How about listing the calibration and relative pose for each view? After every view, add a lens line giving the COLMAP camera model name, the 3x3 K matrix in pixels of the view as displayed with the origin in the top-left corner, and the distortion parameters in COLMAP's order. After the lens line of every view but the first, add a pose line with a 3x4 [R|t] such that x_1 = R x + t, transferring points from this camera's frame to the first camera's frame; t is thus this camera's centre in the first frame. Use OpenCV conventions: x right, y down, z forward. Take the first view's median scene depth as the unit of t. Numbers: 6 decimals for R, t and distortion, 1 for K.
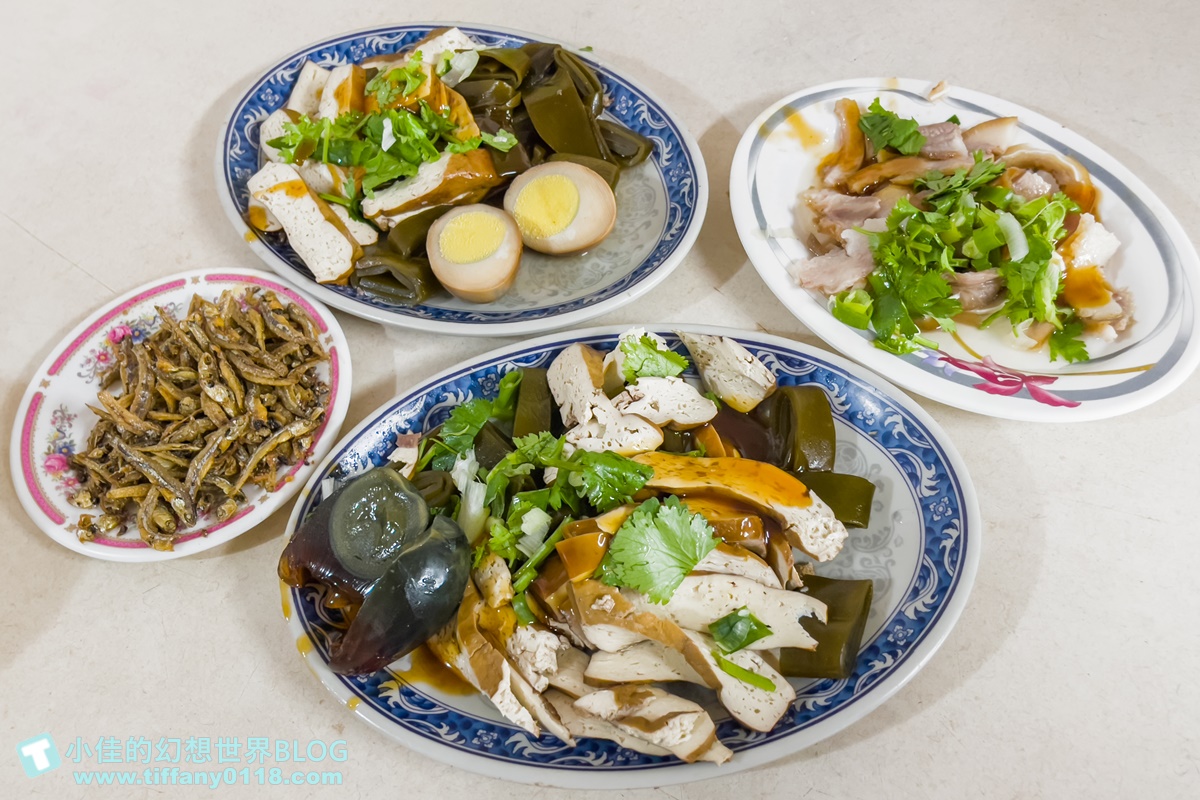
lens RADIAL K [[945.1, 0, 600.0], [0, 945.1, 400.0], [0, 0, 1]] dist [0.060426, -0.004692]
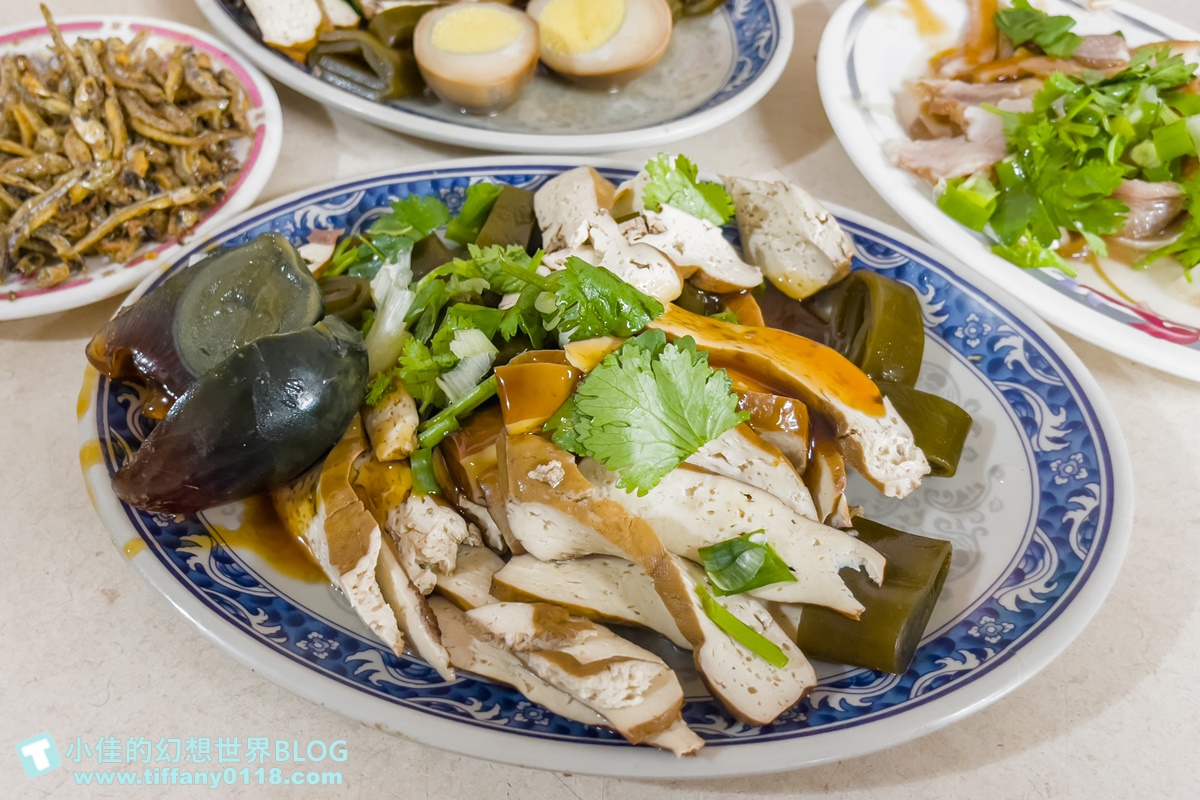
lens RADIAL K [[853.3, 0, 558.2], [0, 853.3, 452.1], [0, 0, 1]] dist [0.026585, 0.003565]
pose [[0.975597, 0.218959, -0.016380, 0.014564], [-0.219446, 0.969813, -0.106331, 0.226630], [-0.007396, 0.107331, 0.994196, 0.370478]]
